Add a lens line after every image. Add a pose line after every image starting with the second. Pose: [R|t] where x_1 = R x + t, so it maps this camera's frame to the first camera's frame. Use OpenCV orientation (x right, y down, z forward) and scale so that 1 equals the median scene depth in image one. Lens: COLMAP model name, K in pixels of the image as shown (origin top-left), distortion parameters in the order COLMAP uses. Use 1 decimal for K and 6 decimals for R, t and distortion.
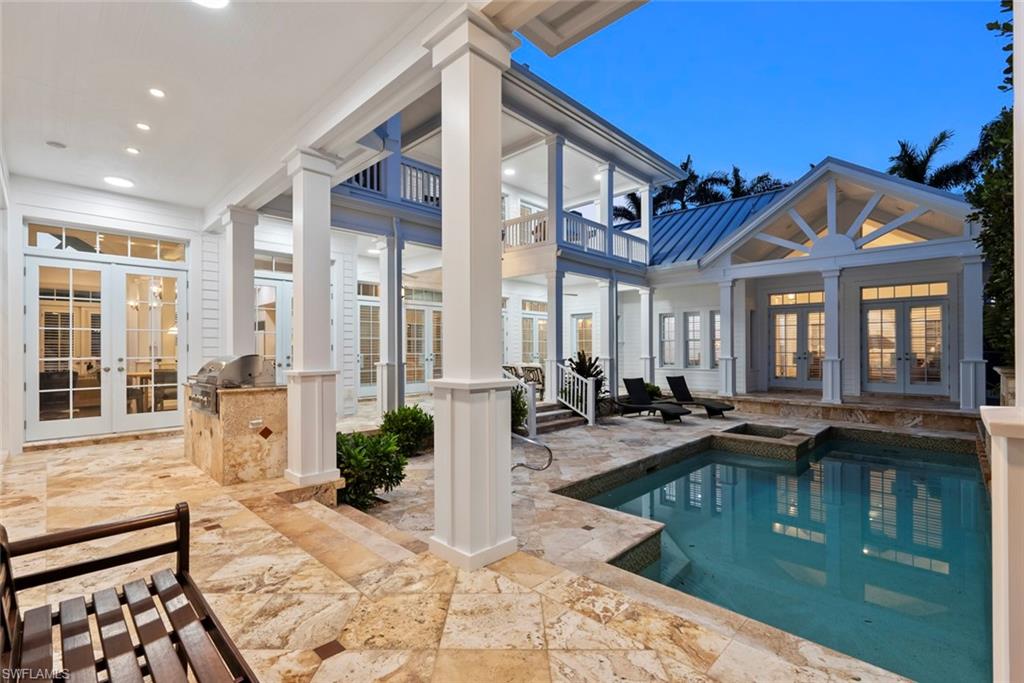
lens RADIAL K [[459.8, 0, 511.6], [0, 459.8, 346.3], [0, 0, 1]] dist [0.002230, 0.000511]
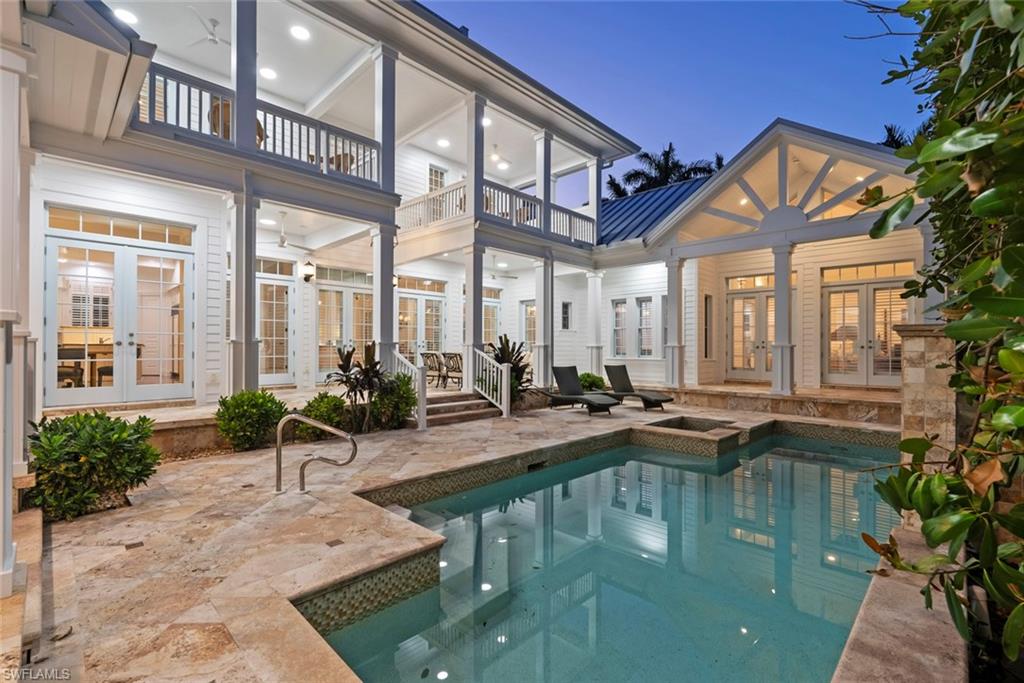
lens RADIAL K [[459.8, 0, 514.4], [0, 459.8, 343.4], [0, 0, 1]] dist [0.002230, 0.000511]
pose [[0.999984, 0.004740, -0.003236, 0.175989], [-0.004756, 0.999977, -0.004735, 0.030261], [0.003213, 0.004750, 0.999984, 0.102412]]
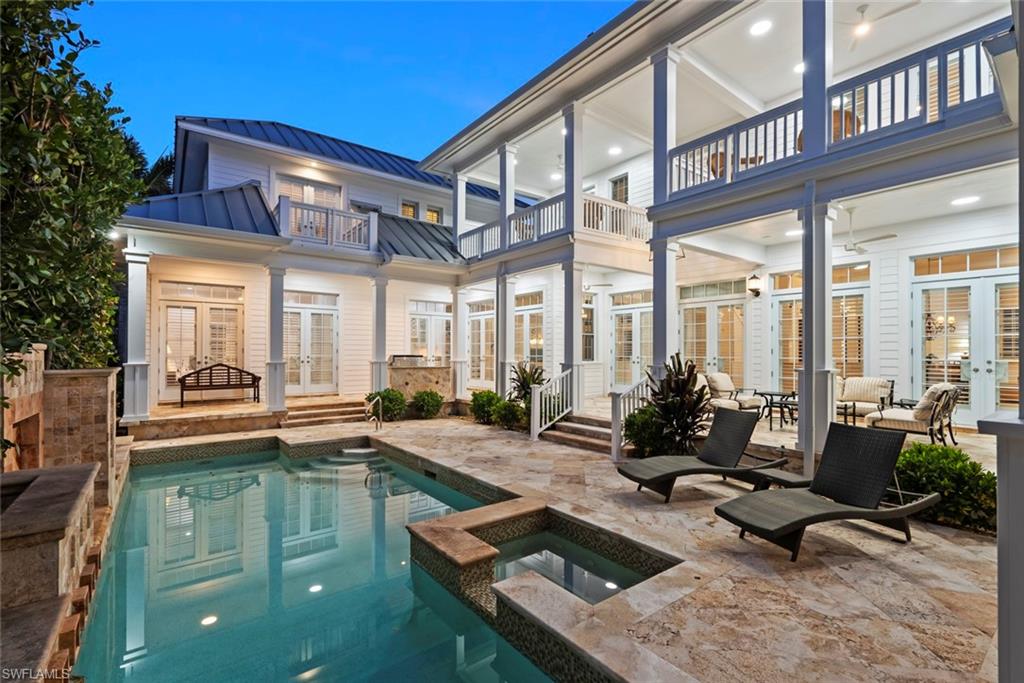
lens RADIAL K [[459.8, 0, 511.3], [0, 459.8, 349.4], [0, 0, 1]] dist [0.002230, 0.000511]
pose [[-0.149598, -0.007557, -0.988718, 0.842715], [0.005465, 0.999949, -0.008470, 0.011331], [0.988732, -0.006670, -0.149549, 0.864363]]
